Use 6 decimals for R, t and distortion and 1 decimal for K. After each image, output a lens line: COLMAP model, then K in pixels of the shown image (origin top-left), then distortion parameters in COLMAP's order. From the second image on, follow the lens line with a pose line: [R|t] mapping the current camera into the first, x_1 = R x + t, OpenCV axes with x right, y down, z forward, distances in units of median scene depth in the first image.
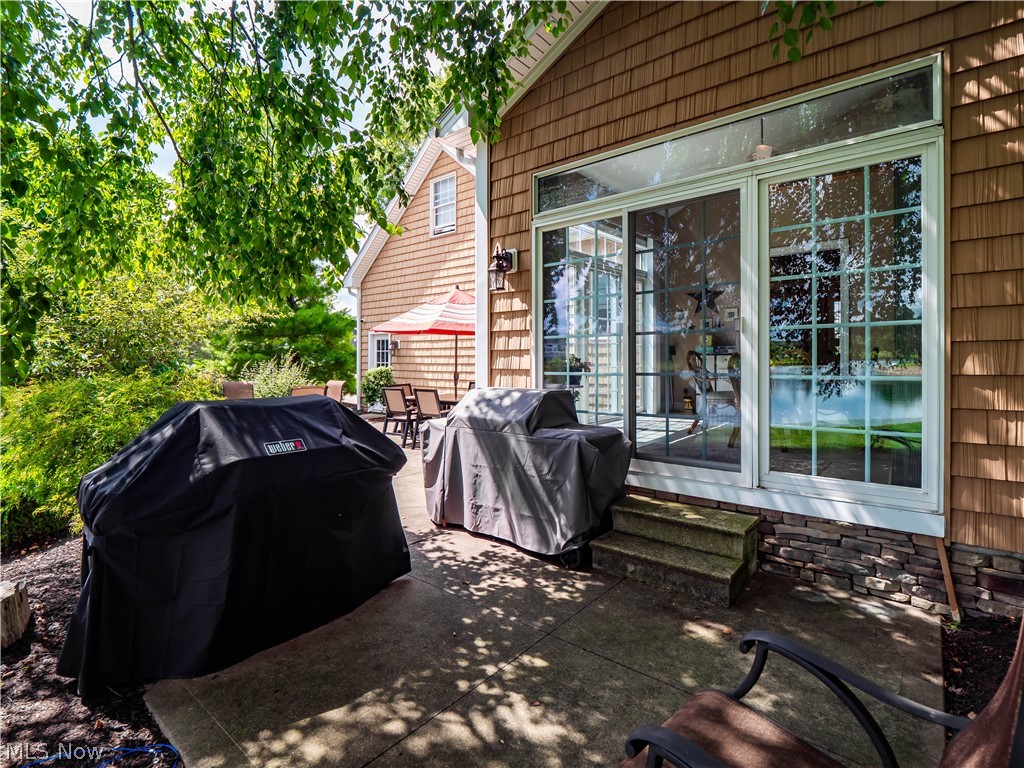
lens RADIAL K [[504.3, 0, 509.3], [0, 504.3, 376.4], [0, 0, 1]] dist [0.008685, -0.006290]
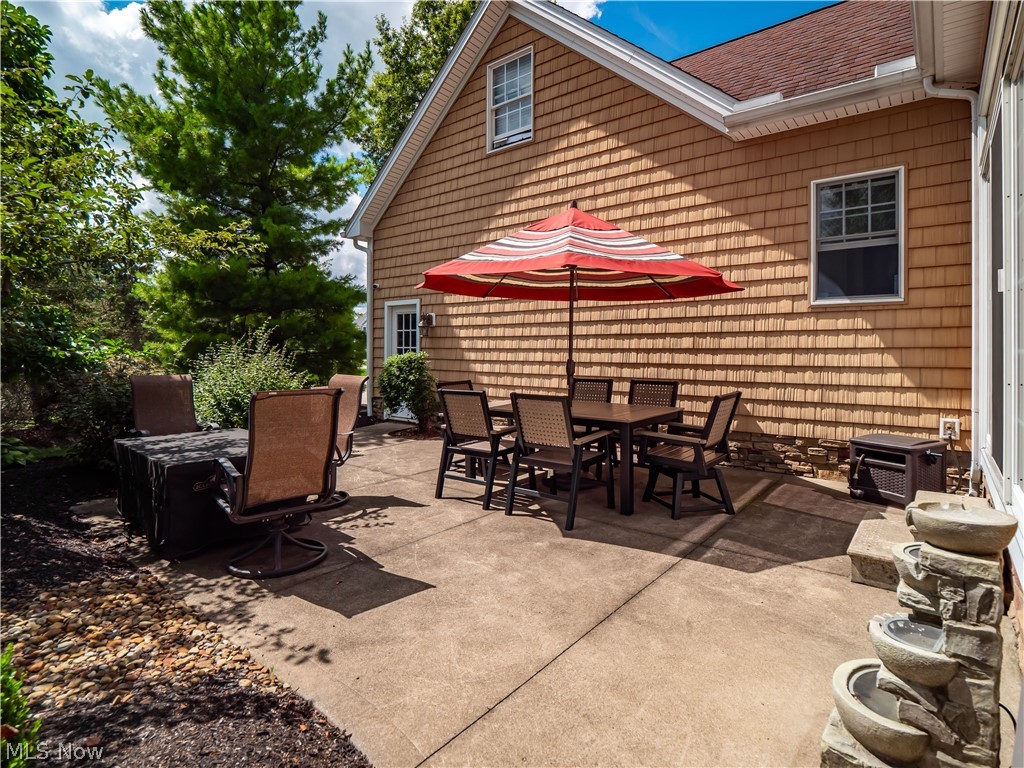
lens RADIAL K [[504.3, 0, 515.7], [0, 504.3, 377.0], [0, 0, 1]] dist [0.008685, -0.006290]
pose [[0.999312, 0.008959, 0.036003, -0.137488], [-0.009456, 0.999862, 0.013676, 0.001657], [-0.035876, -0.014007, 0.999258, 0.339957]]
